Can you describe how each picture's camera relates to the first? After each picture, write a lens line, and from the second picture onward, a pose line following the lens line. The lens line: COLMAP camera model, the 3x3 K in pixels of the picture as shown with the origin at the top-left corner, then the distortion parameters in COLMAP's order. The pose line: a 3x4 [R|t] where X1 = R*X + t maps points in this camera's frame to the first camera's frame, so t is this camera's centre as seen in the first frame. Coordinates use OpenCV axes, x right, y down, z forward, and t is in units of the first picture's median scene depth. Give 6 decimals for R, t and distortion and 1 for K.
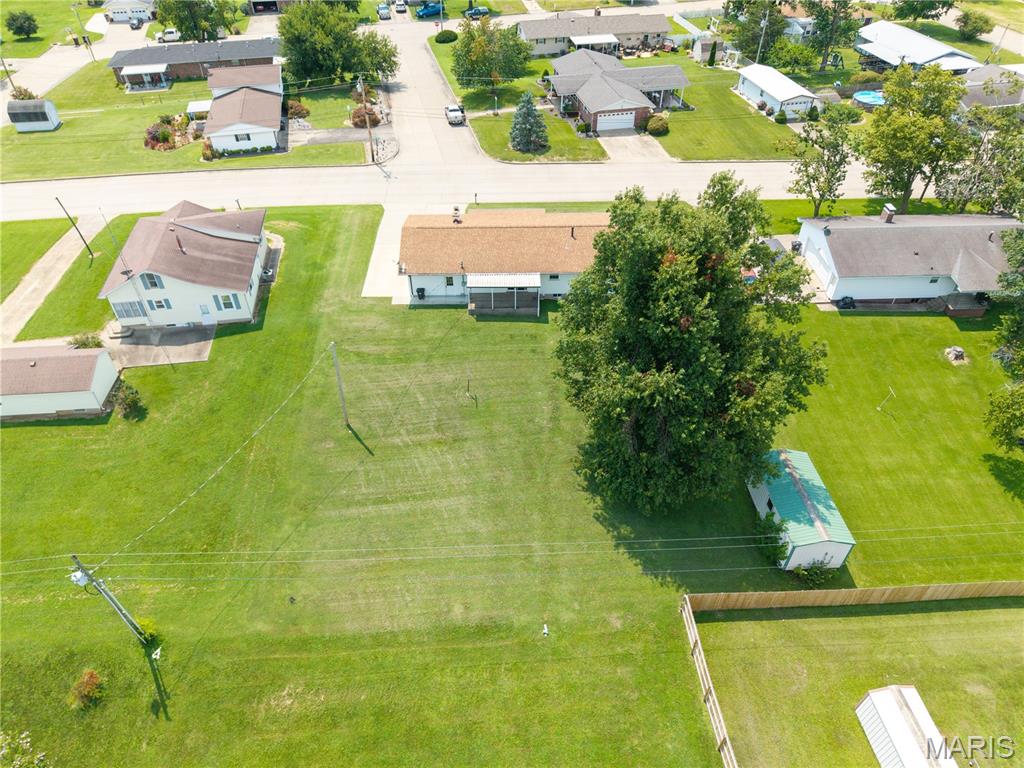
lens RADIAL K [[688.2, 0, 513.9], [0, 688.2, 386.5], [0, 0, 1]] dist [0.003283, -0.003568]
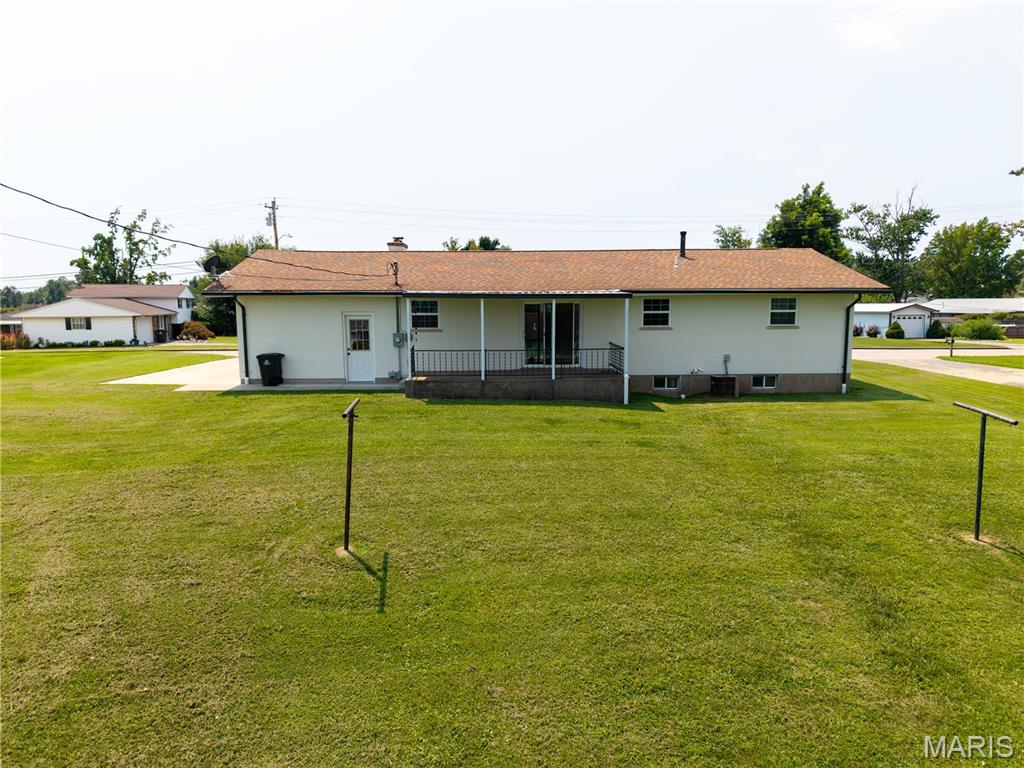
lens RADIAL K [[688.2, 0, 512.7], [0, 688.2, 385.6], [0, 0, 1]] dist [0.003283, -0.003568]
pose [[0.999790, -0.005210, 0.019800, -0.028288], [0.015829, 0.810091, -0.586091, 0.086089], [-0.012986, 0.586281, 0.810003, 0.881439]]
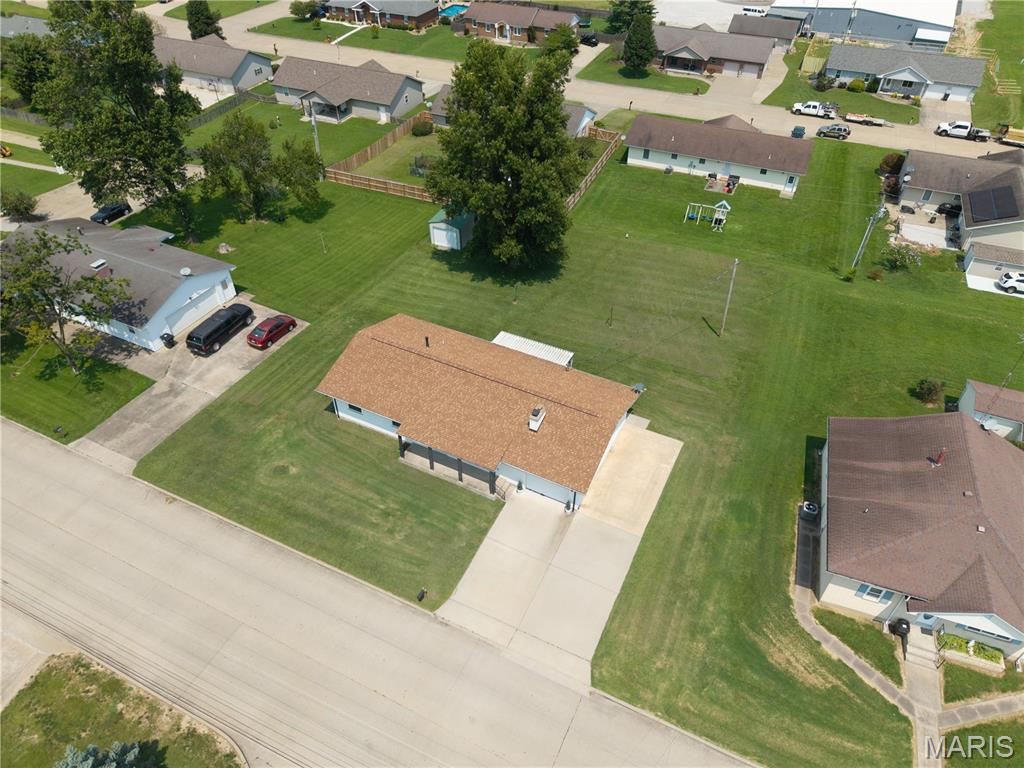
lens RADIAL K [[688.2, 0, 508.9], [0, 688.2, 380.5], [0, 0, 1]] dist [0.003283, -0.003568]
pose [[-0.881296, -0.315636, 0.351698, -0.365636], [0.311398, 0.171917, 0.934599, -1.147971], [-0.355456, 0.933177, -0.053222, 1.273849]]
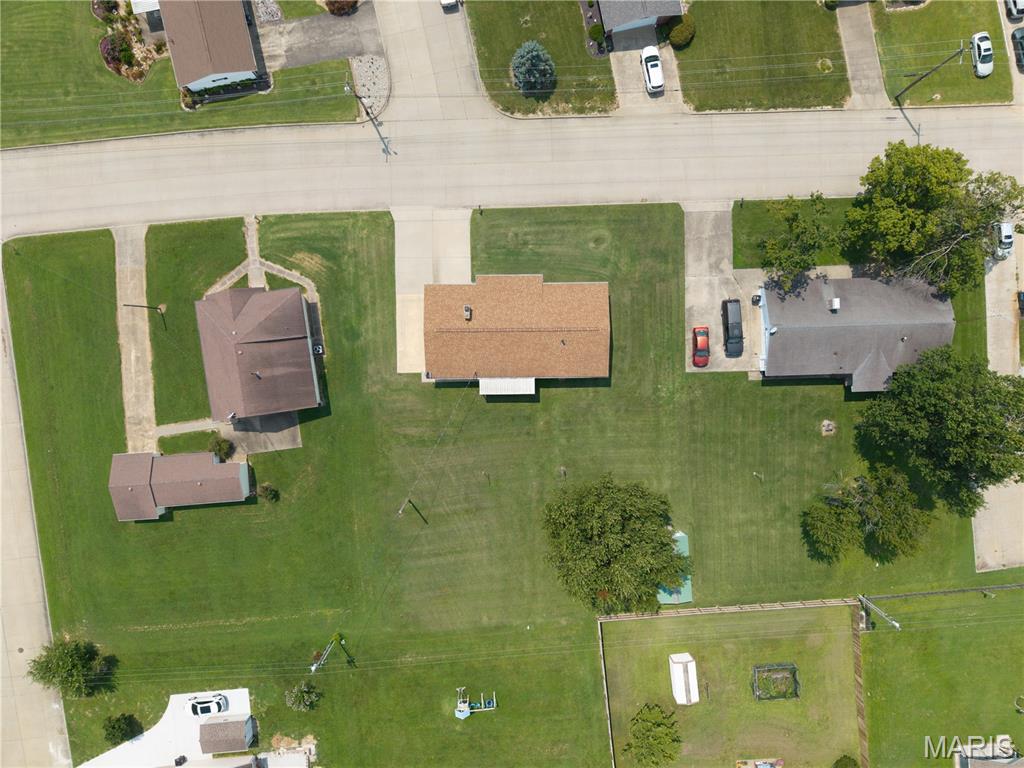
lens RADIAL K [[688.2, 0, 518.5], [0, 688.2, 381.1], [0, 0, 1]] dist [0.003283, -0.003568]
pose [[0.999929, 0.006560, 0.009946, -0.007164], [-0.011803, 0.659375, 0.751721, -1.331955], [-0.001626, -0.751785, 0.659406, 0.163984]]
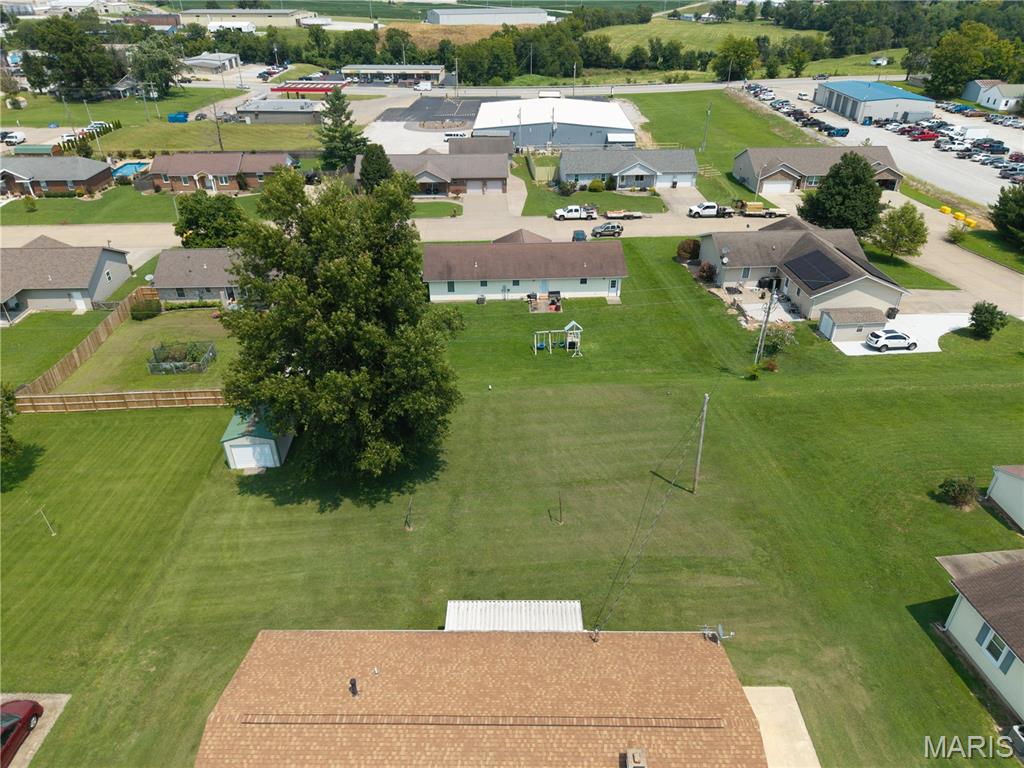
lens RADIAL K [[688.2, 0, 510.9], [0, 688.2, 384.3], [0, 0, 1]] dist [0.003283, -0.003568]
pose [[-0.999698, -0.015395, 0.019179, -0.023001], [0.013925, 0.288458, 0.957391, -0.842701], [-0.020271, 0.957369, -0.288156, 1.138546]]
